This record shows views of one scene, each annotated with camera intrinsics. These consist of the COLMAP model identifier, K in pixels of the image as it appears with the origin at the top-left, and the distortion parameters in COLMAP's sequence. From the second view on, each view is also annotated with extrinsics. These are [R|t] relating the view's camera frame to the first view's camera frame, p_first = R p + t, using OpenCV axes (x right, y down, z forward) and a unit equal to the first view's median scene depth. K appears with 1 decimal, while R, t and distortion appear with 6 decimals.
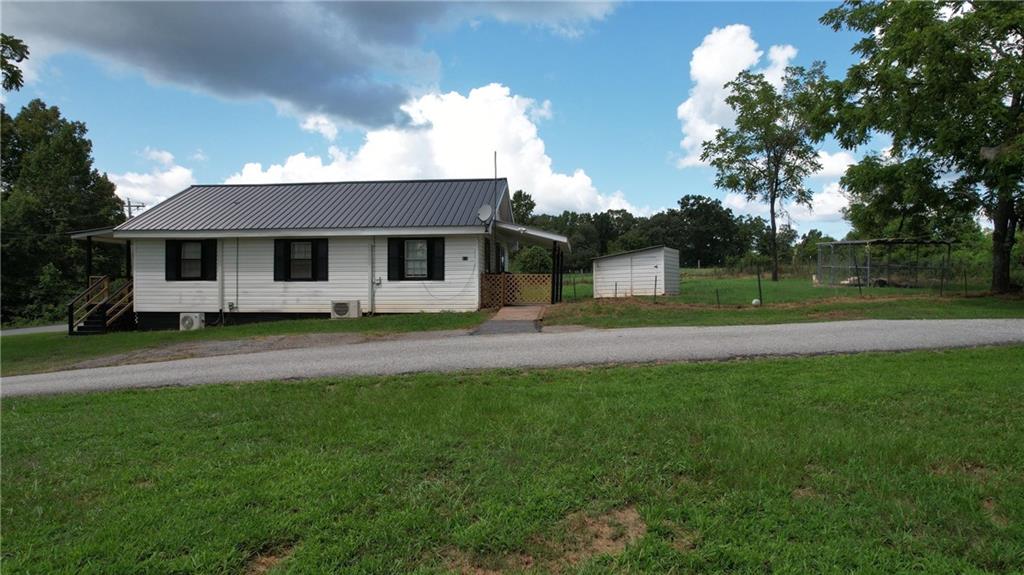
lens RADIAL K [[650.6, 0, 514.0], [0, 650.6, 285.9], [0, 0, 1]] dist [-0.077786, 0.064714]
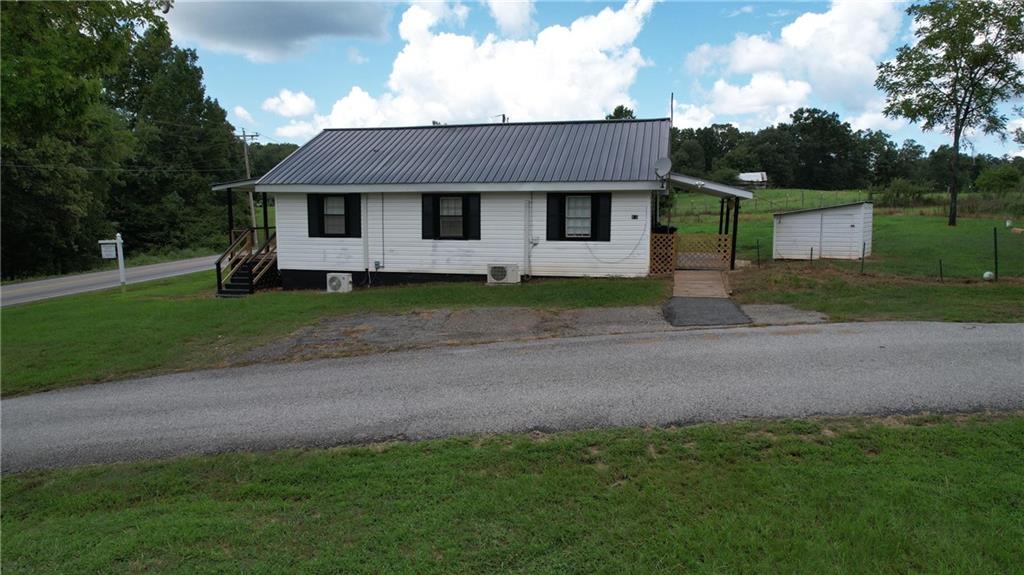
lens RADIAL K [[650.6, 0, 510.3], [0, 650.6, 281.4], [0, 0, 1]] dist [-0.077786, 0.064714]
pose [[0.990231, 0.018151, -0.138249, -0.113512], [-0.000845, 0.992254, 0.124225, -0.061918], [0.139433, -0.122894, 0.982576, 0.089299]]
